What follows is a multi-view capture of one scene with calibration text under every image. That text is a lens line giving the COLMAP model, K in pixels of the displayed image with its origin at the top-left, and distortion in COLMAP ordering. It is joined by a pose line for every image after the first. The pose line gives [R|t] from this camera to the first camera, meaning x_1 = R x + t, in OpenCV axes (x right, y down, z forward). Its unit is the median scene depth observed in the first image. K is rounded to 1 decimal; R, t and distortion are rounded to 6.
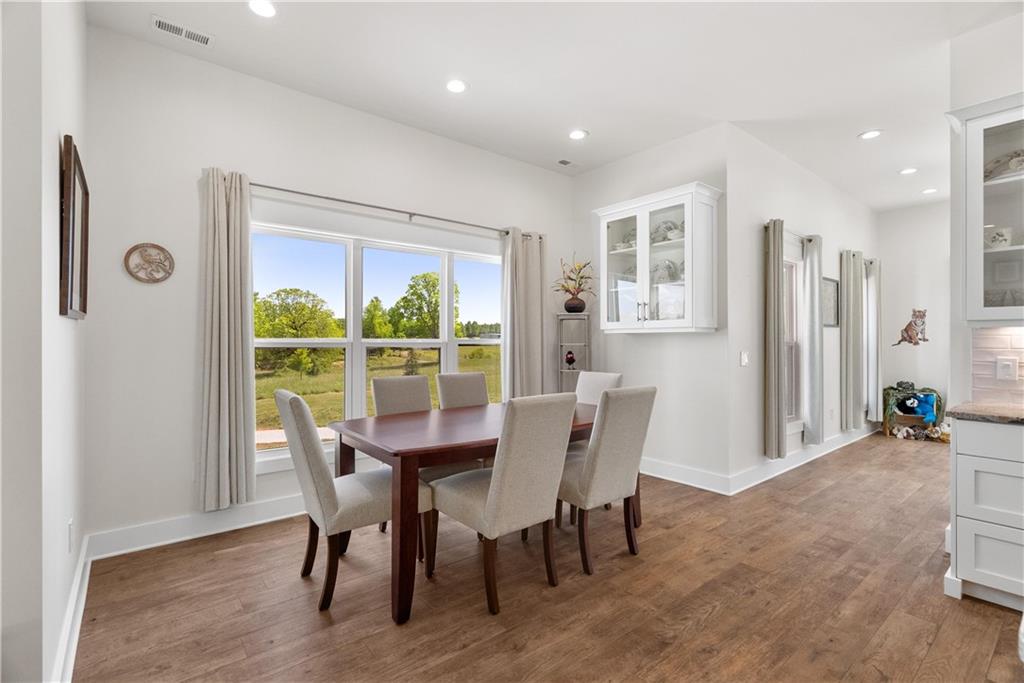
lens RADIAL K [[465.7, 0, 510.4], [0, 465.7, 340.3], [0, 0, 1]] dist [0.000281, 0.000469]
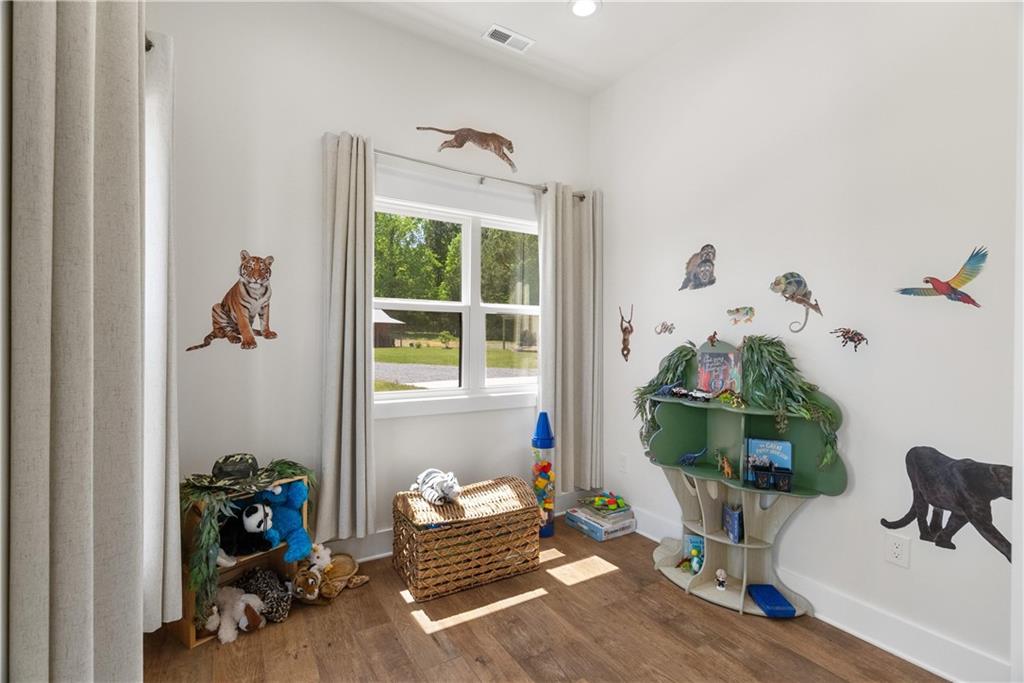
lens RADIAL K [[465.7, 0, 509.8], [0, 465.7, 341.7], [0, 0, 1]] dist [0.000281, 0.000469]
pose [[0.140600, -0.003190, 0.990061, 0.372549], [-0.006579, 0.999970, 0.004156, 0.001648], [-0.990045, -0.007098, 0.140574, 0.521381]]
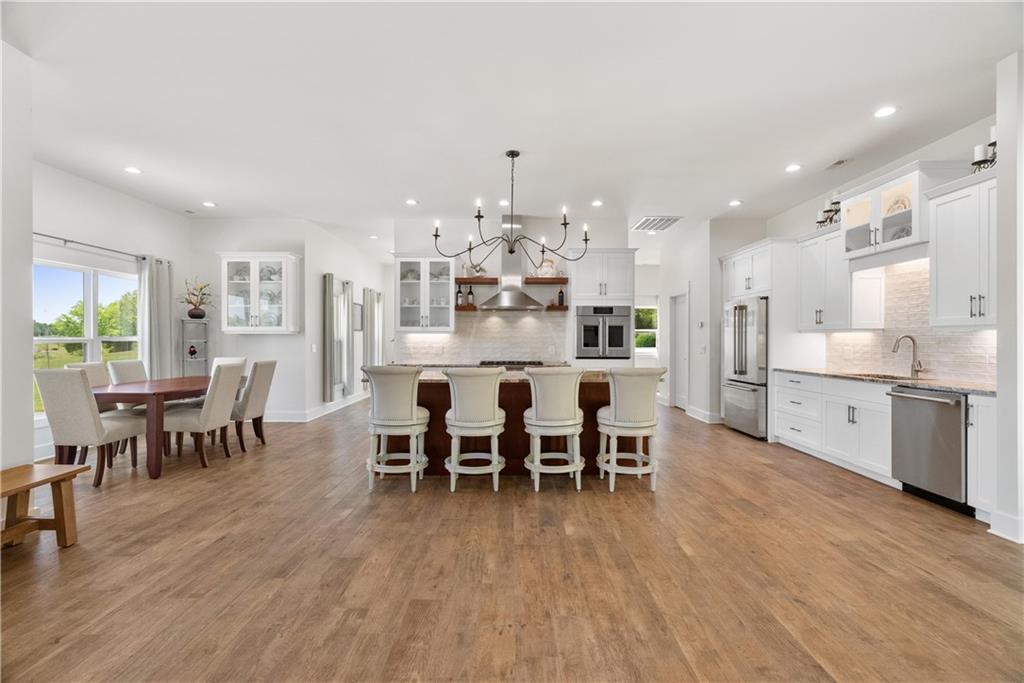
lens RADIAL K [[465.7, 0, 513.4], [0, 465.7, 339.8], [0, 0, 1]] dist [0.000281, 0.000469]
pose [[0.626487, -0.001235, 0.779431, -0.438316], [-0.002368, 0.999991, 0.003488, -0.002415], [-0.779428, -0.004031, 0.626478, -0.770231]]
